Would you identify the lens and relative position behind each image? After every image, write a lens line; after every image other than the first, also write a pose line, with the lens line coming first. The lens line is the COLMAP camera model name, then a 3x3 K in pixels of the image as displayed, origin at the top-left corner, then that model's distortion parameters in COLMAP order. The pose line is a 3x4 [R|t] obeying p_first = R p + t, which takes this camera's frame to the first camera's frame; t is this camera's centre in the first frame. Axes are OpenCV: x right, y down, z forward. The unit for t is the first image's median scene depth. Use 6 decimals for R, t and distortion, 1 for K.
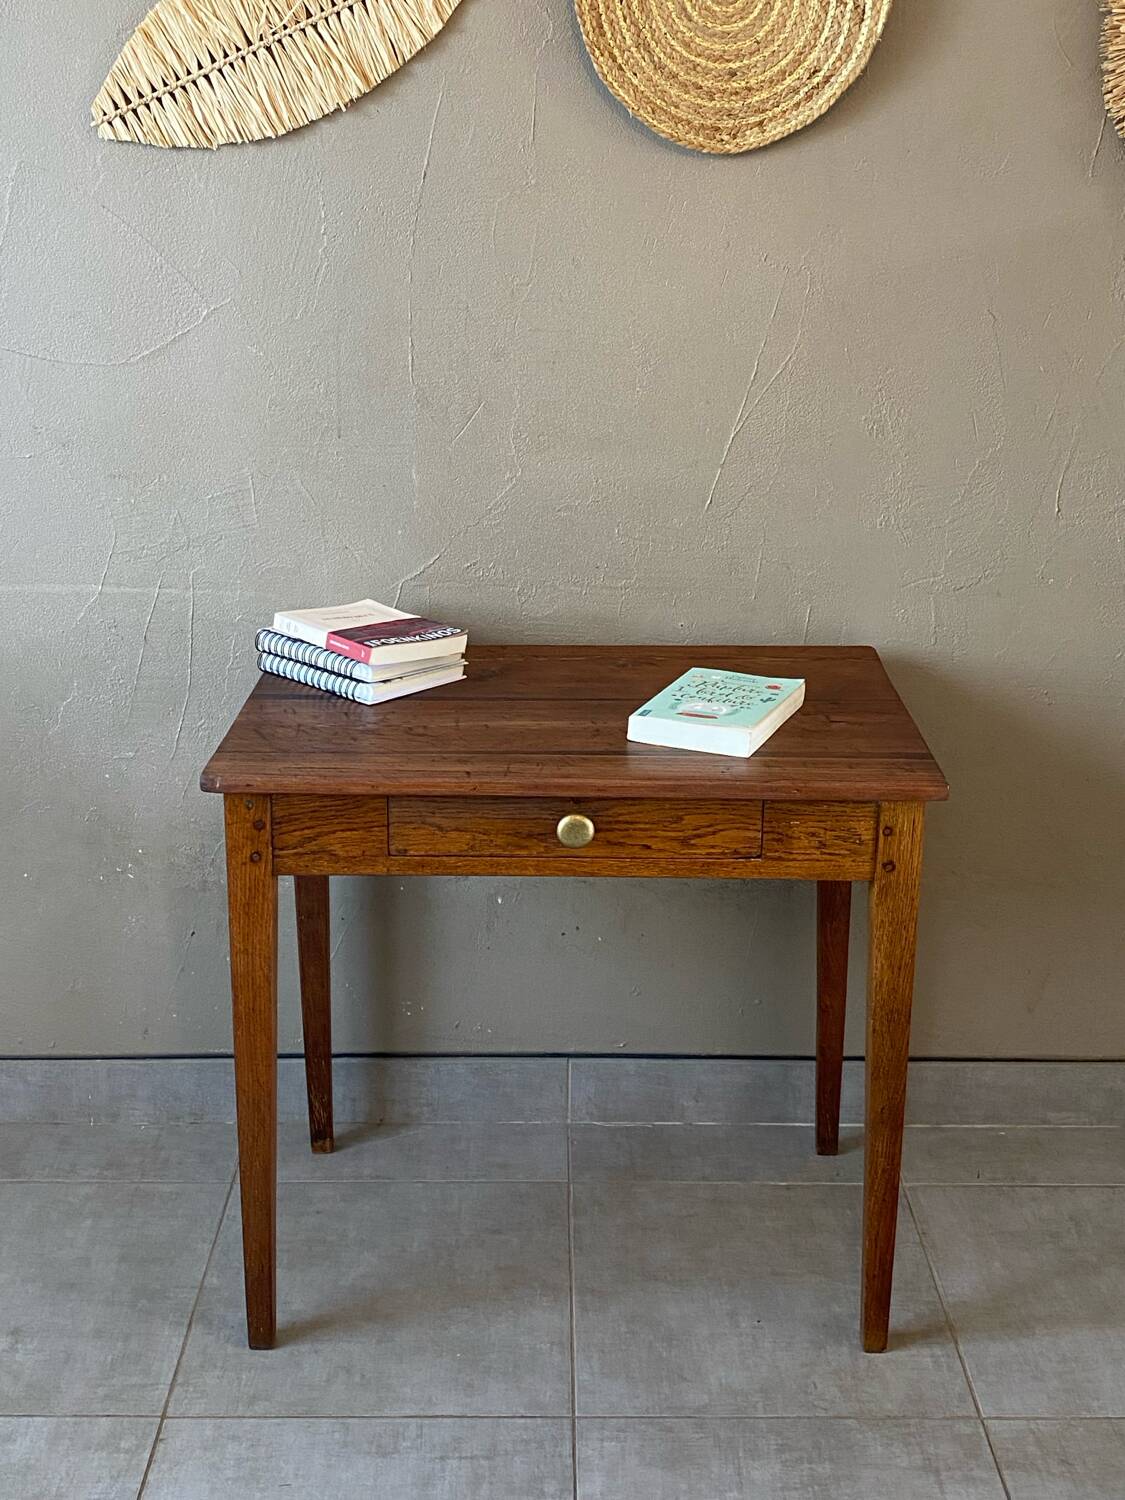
lens RADIAL K [[1748.4, 0, 576.7], [0, 1748.4, 732.9], [0, 0, 1]] dist [0.020390, 0.000000]
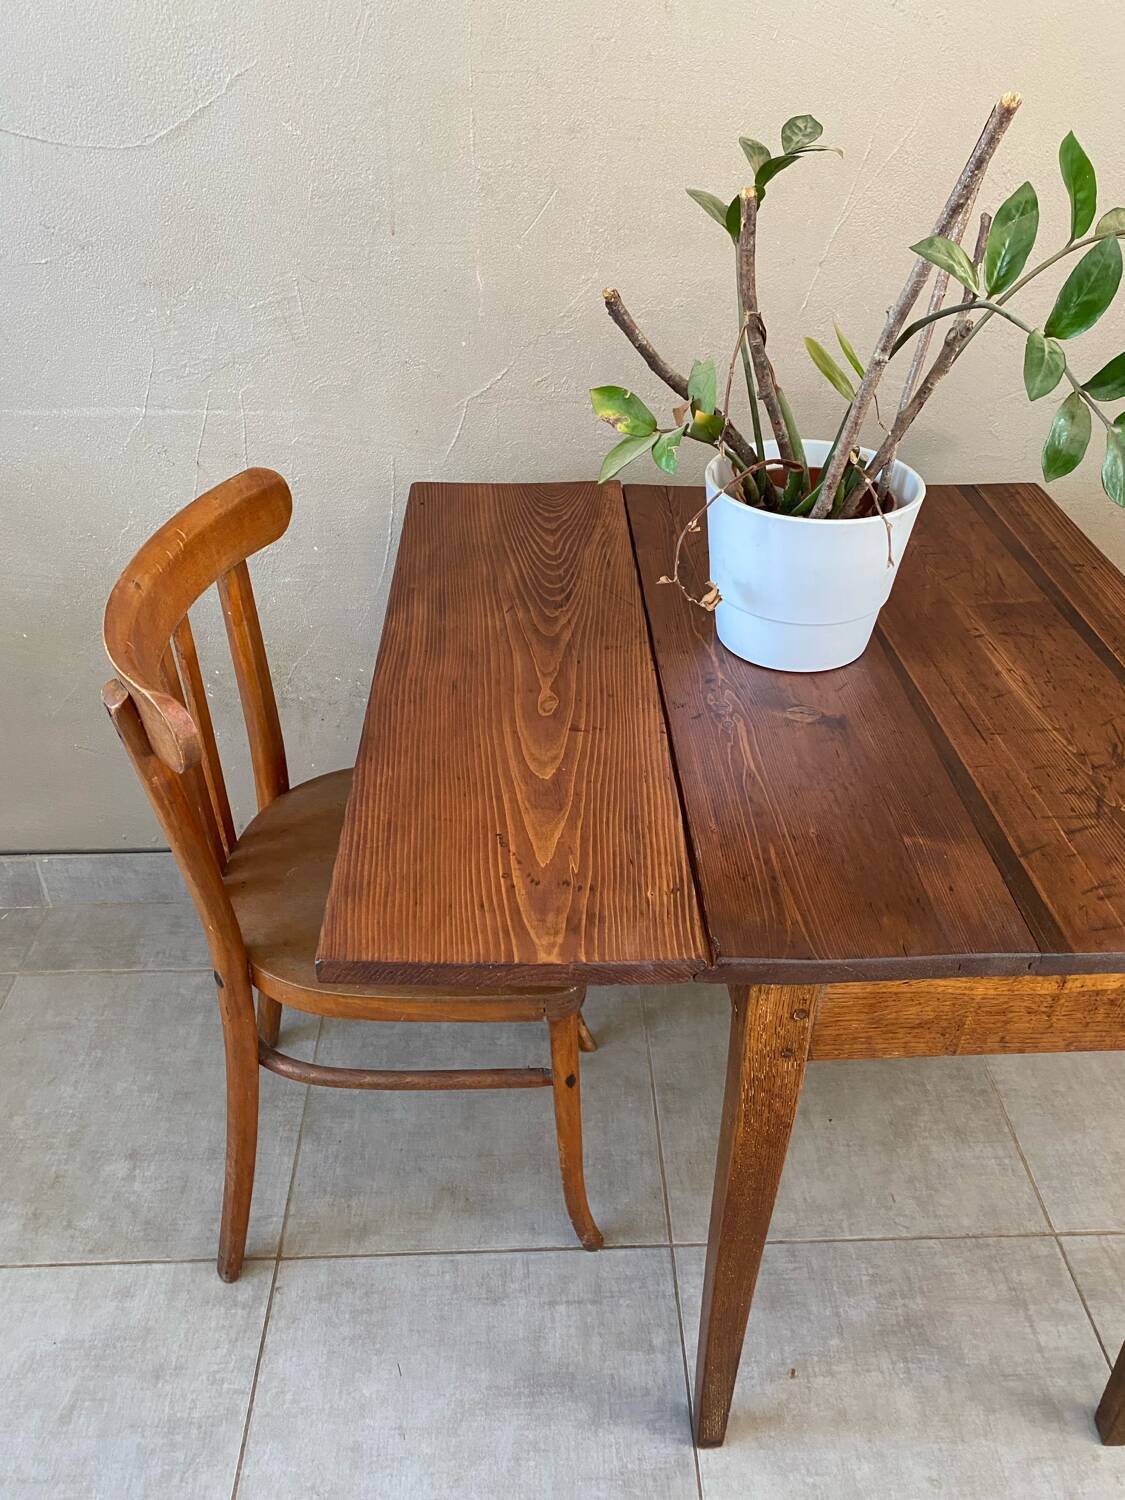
lens RADIAL K [[1133.4, 0, 576.7], [0, 1133.4, 722.8], [0, 0, 1]] dist [0.014428, -0.011723]
pose [[0.999628, -0.017332, 0.021068, -0.063906], [0.011222, 0.965129, 0.261532, -0.086045], [-0.024867, -0.261199, 0.964965, 0.406365]]
